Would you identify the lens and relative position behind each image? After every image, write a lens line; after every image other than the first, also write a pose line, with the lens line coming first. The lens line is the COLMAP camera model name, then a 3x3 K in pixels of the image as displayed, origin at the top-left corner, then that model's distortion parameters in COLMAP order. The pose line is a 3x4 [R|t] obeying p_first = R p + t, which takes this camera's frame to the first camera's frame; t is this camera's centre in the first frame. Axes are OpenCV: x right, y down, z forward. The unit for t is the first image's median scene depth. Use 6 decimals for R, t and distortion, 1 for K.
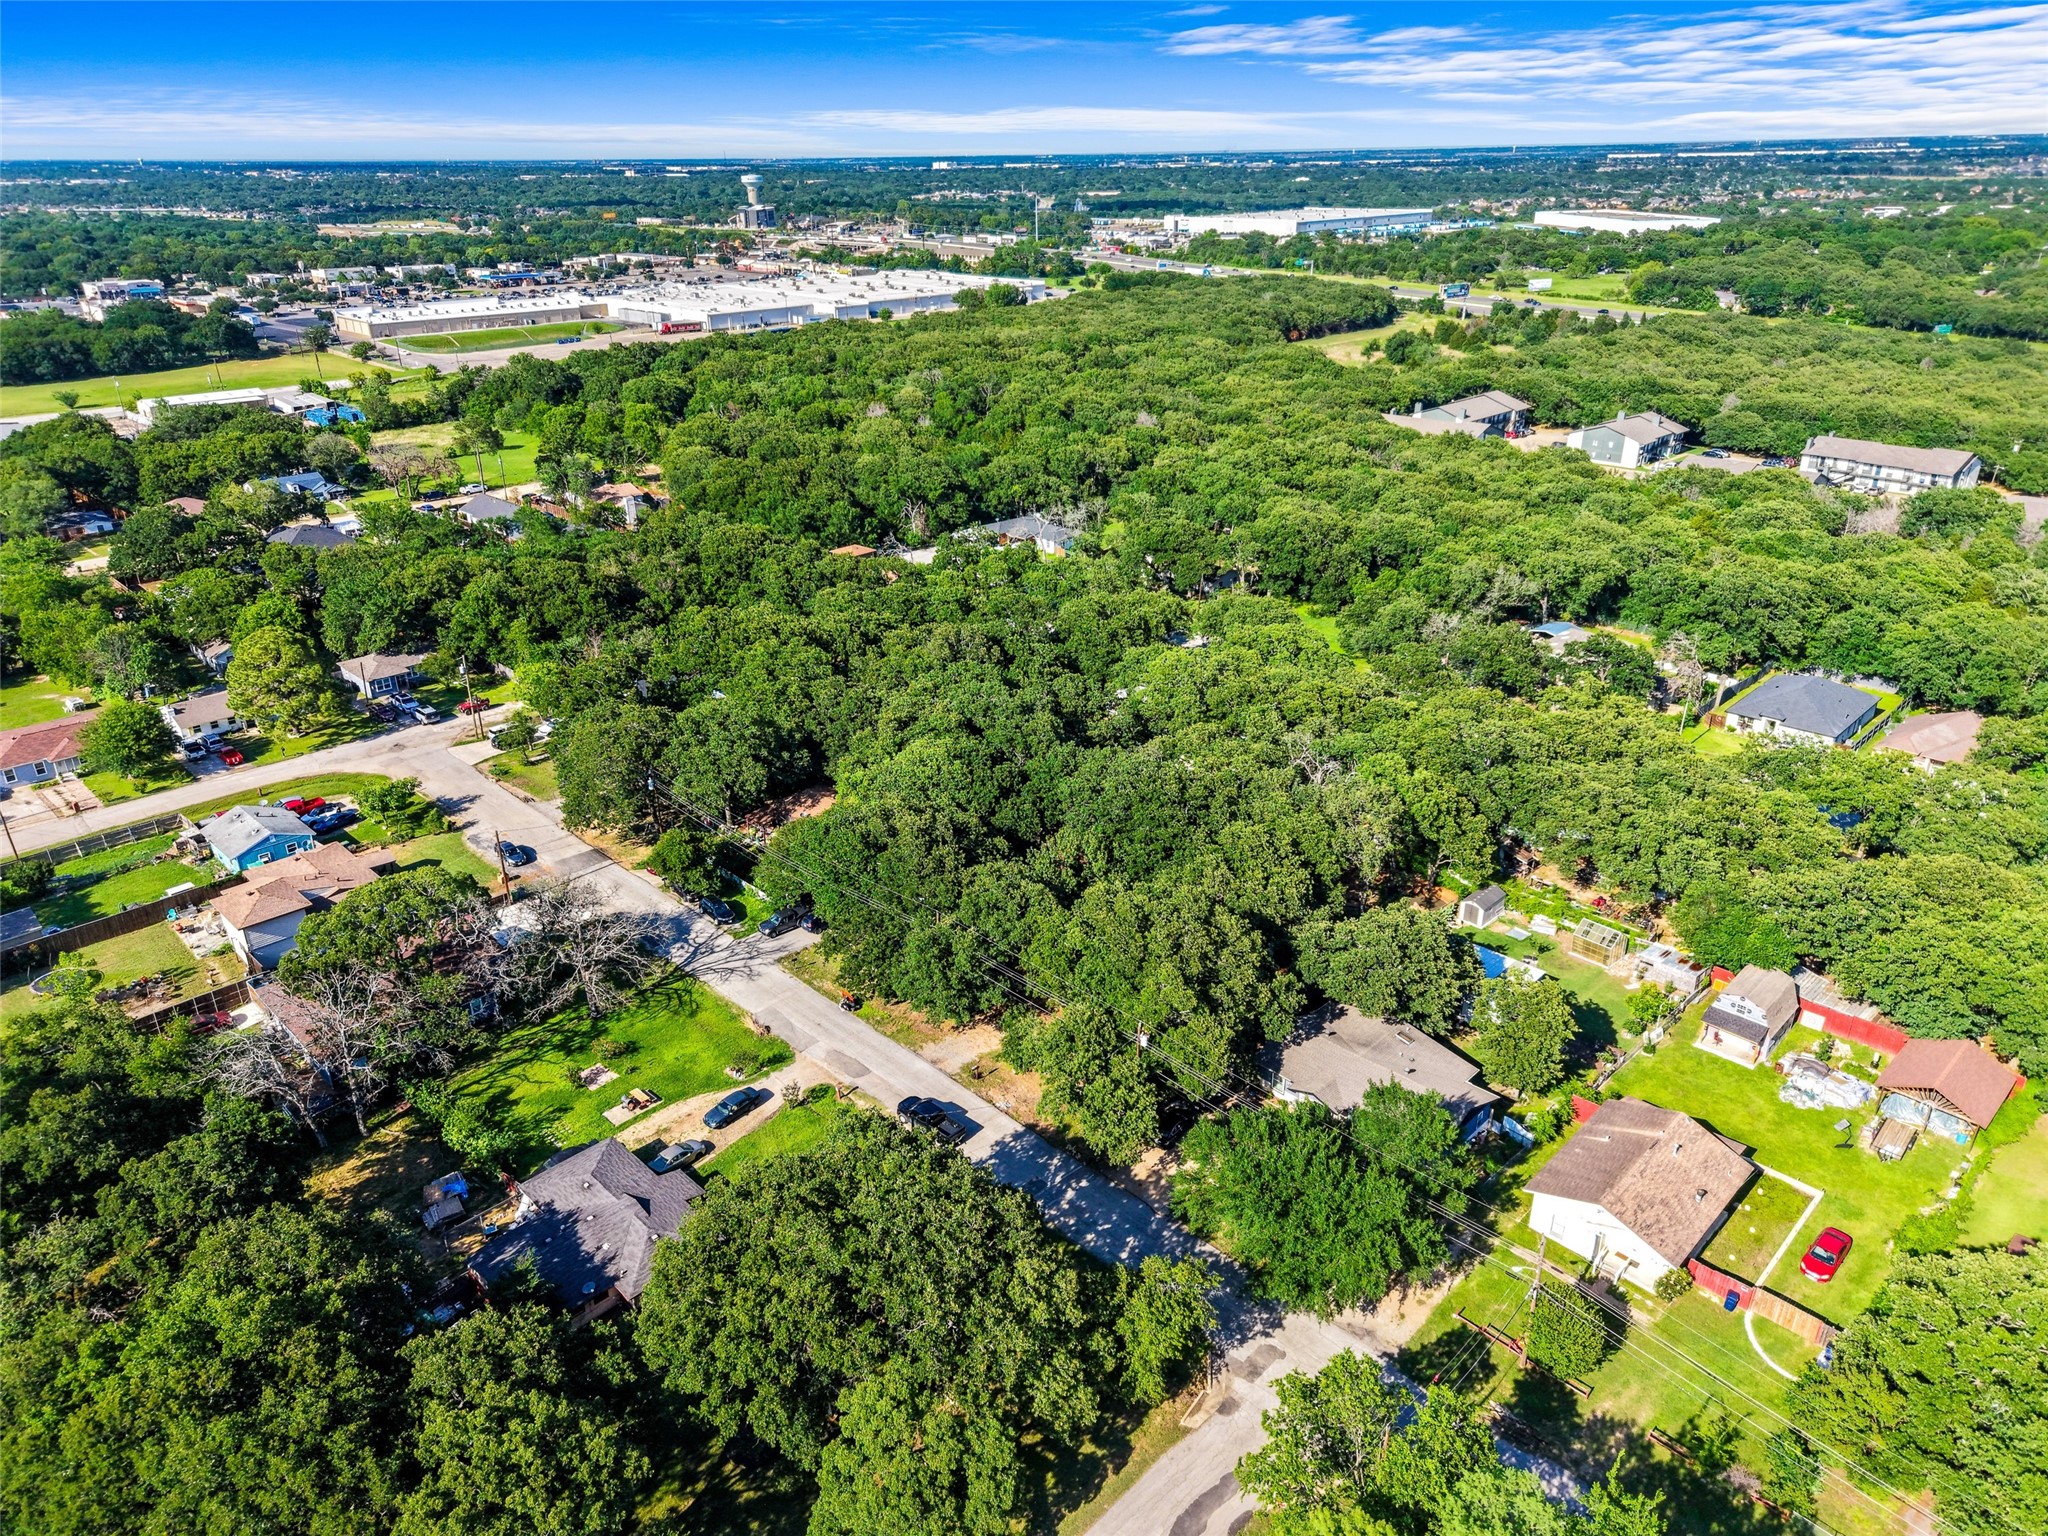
lens RADIAL K [[1379.3, 0, 1015.9], [0, 1379.3, 770.5], [0, 0, 1]] dist [0.034574, -0.005018]
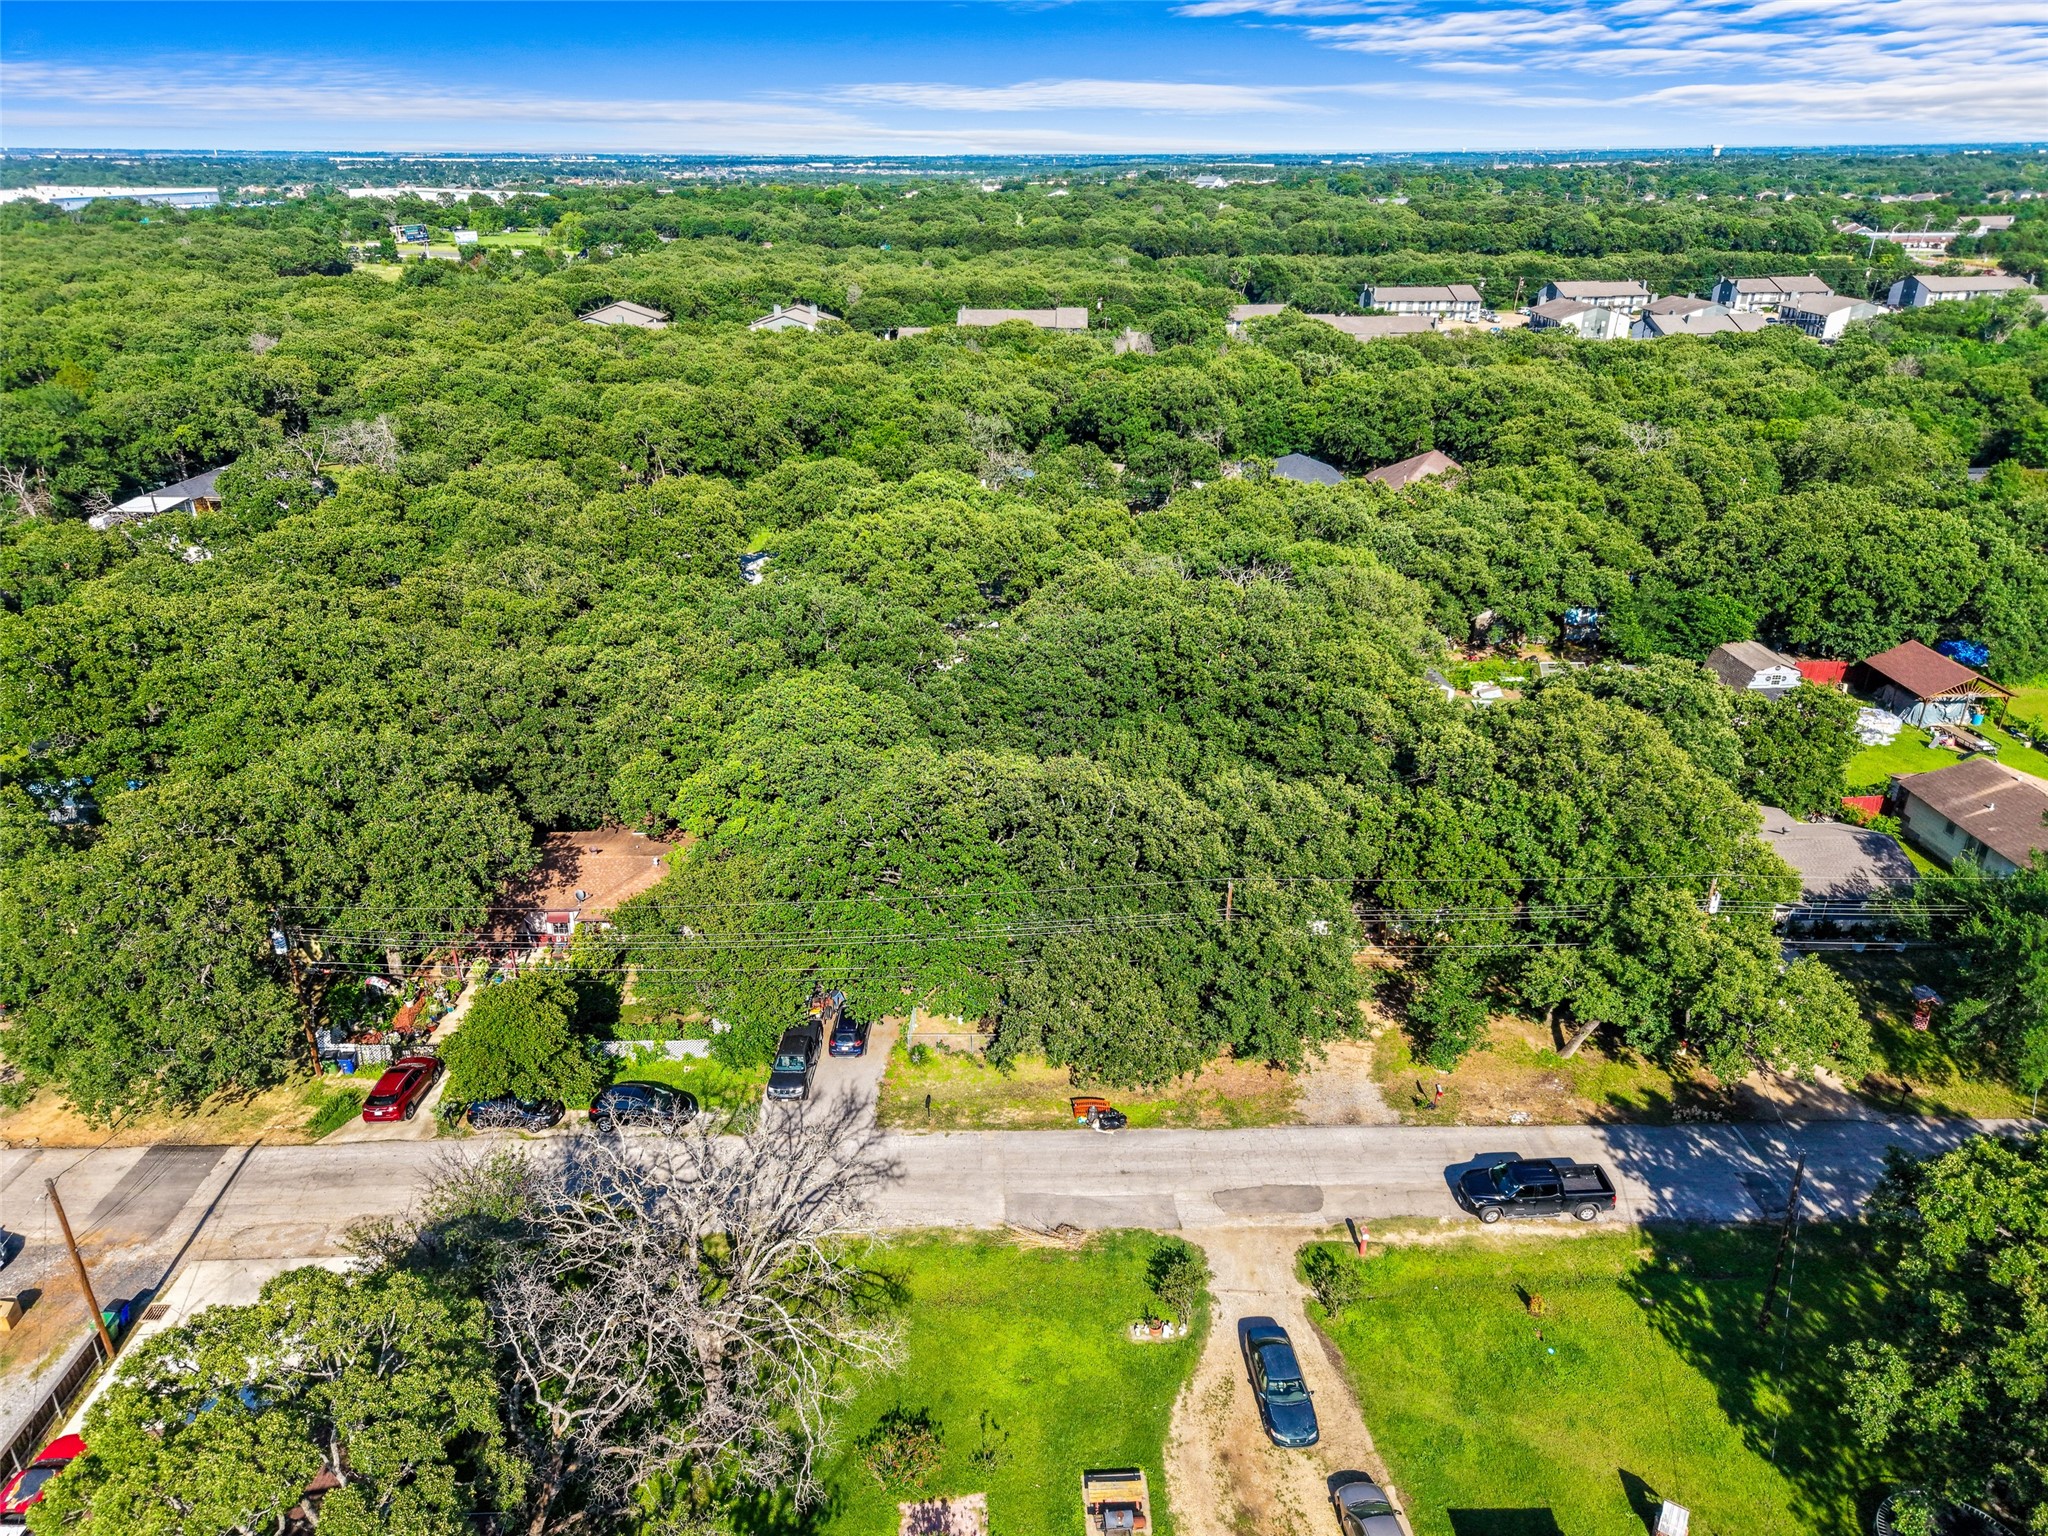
lens RADIAL K [[1379.3, 0, 1015.9], [0, 1379.3, 770.5], [0, 0, 1]] dist [0.034574, -0.005018]
pose [[0.685447, -0.291340, 0.667296, -0.459377], [0.296884, 0.948647, 0.109217, -0.024575], [-0.664847, 0.123247, 0.736742, 0.618398]]
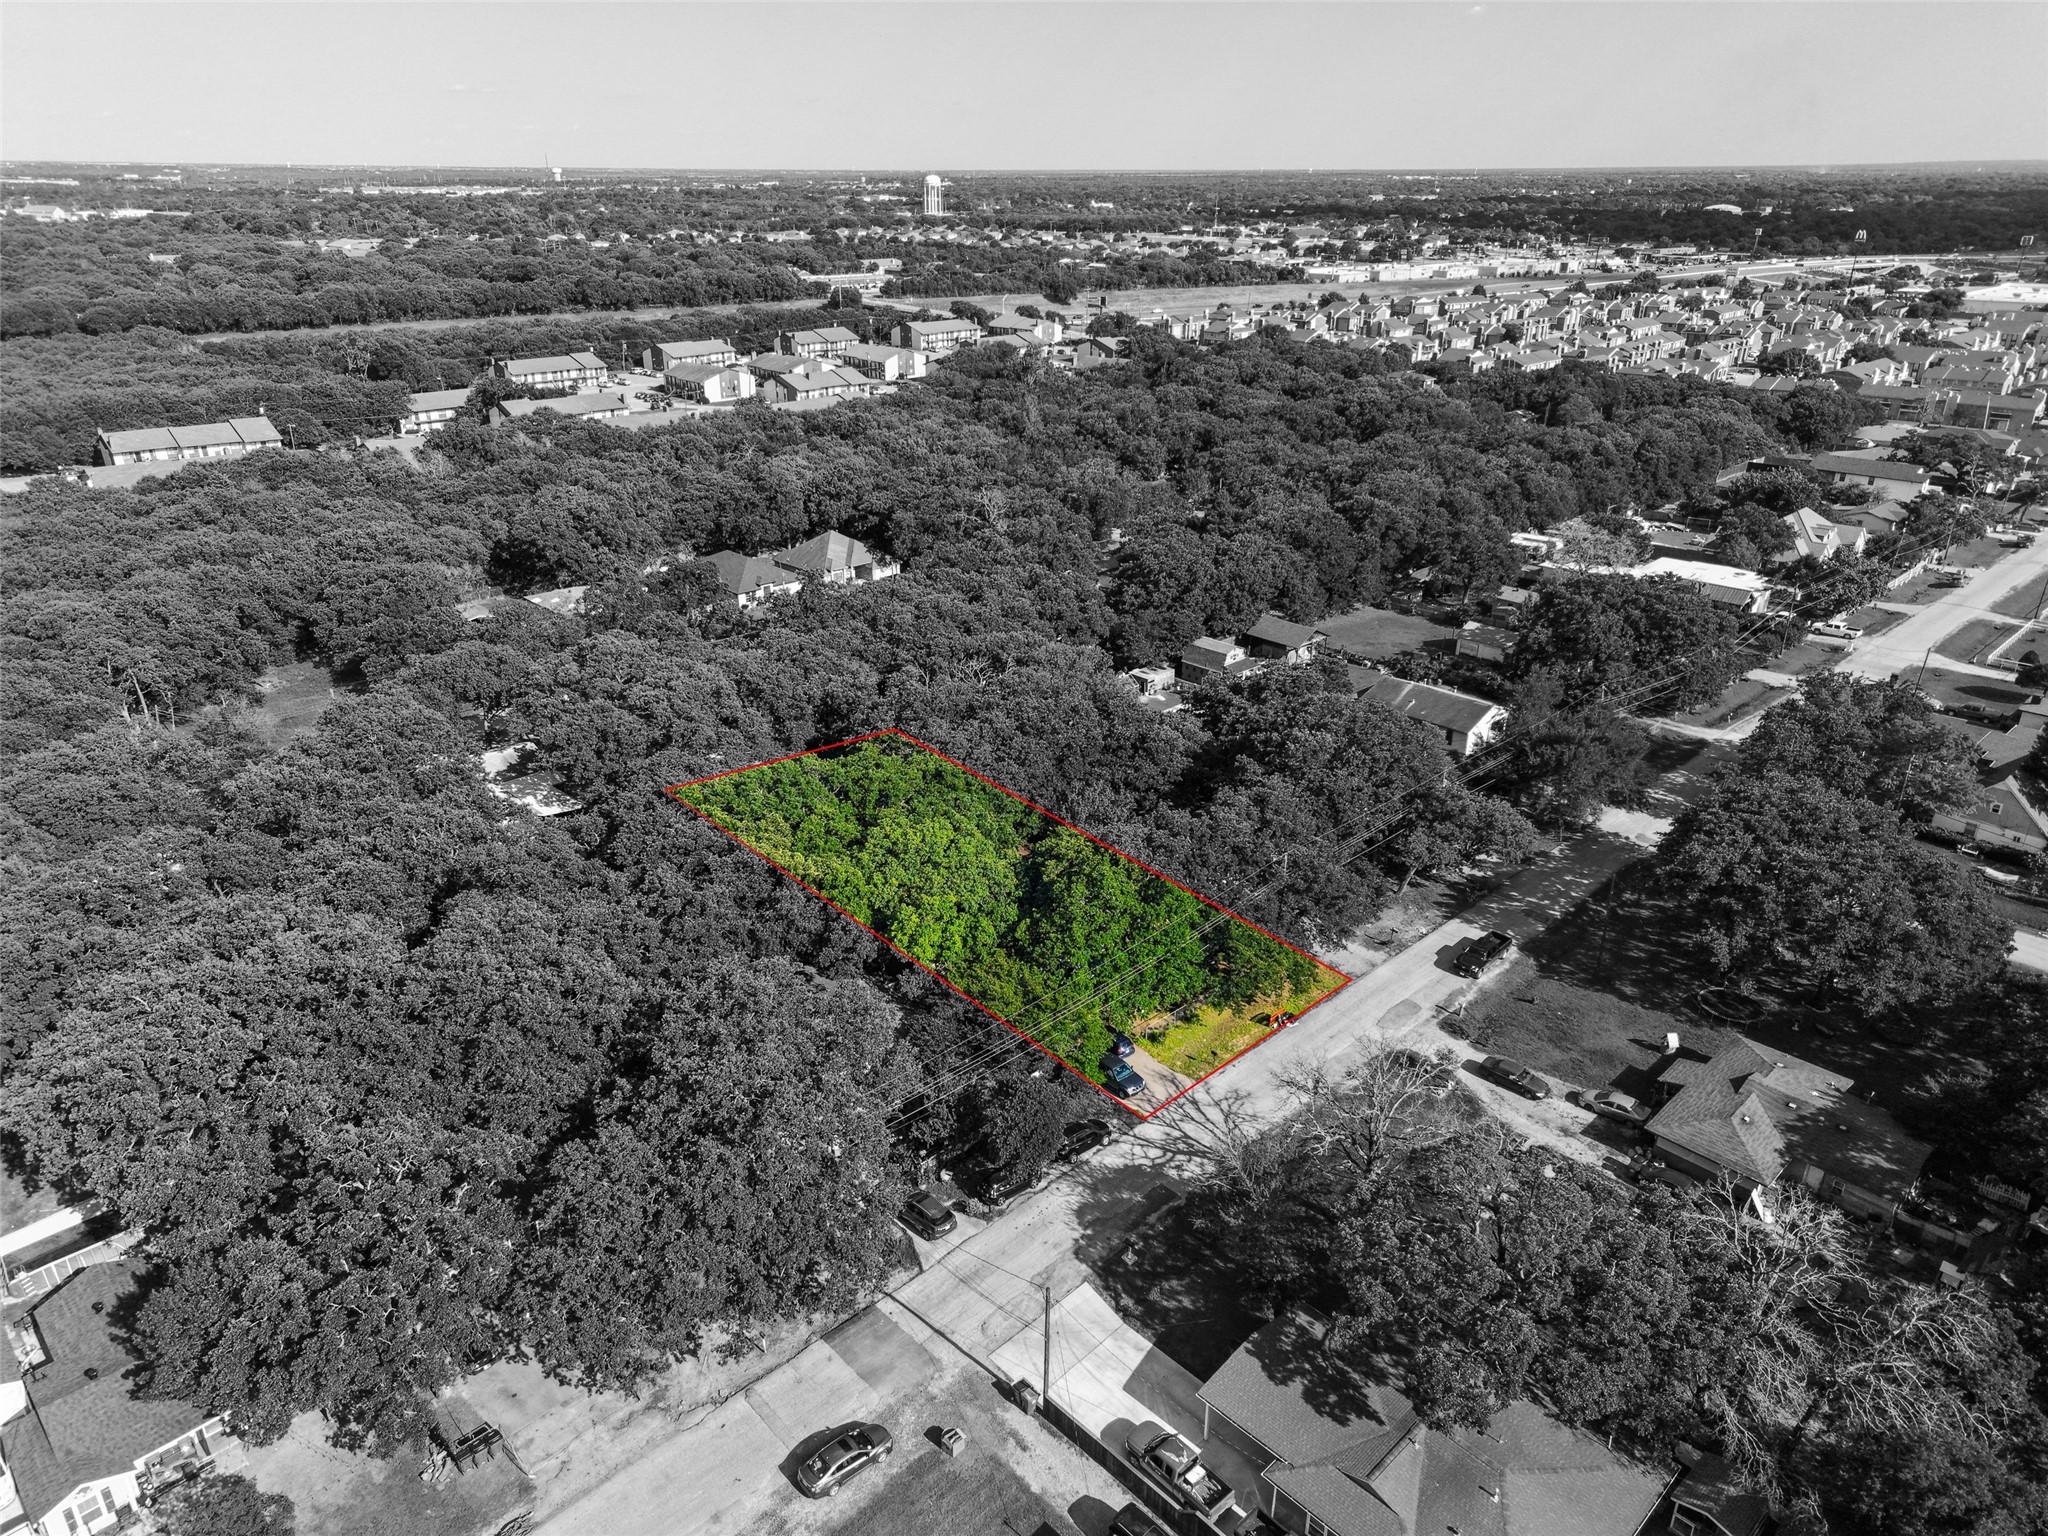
lens RADIAL K [[1379.3, 0, 1015.9], [0, 1379.3, 770.5], [0, 0, 1]] dist [0.034574, -0.005018]
pose [[0.009861, -0.394488, 0.918848, -0.842259], [0.410101, 0.839654, 0.356086, -0.327739], [-0.911987, 0.373309, 0.170060, 0.951983]]
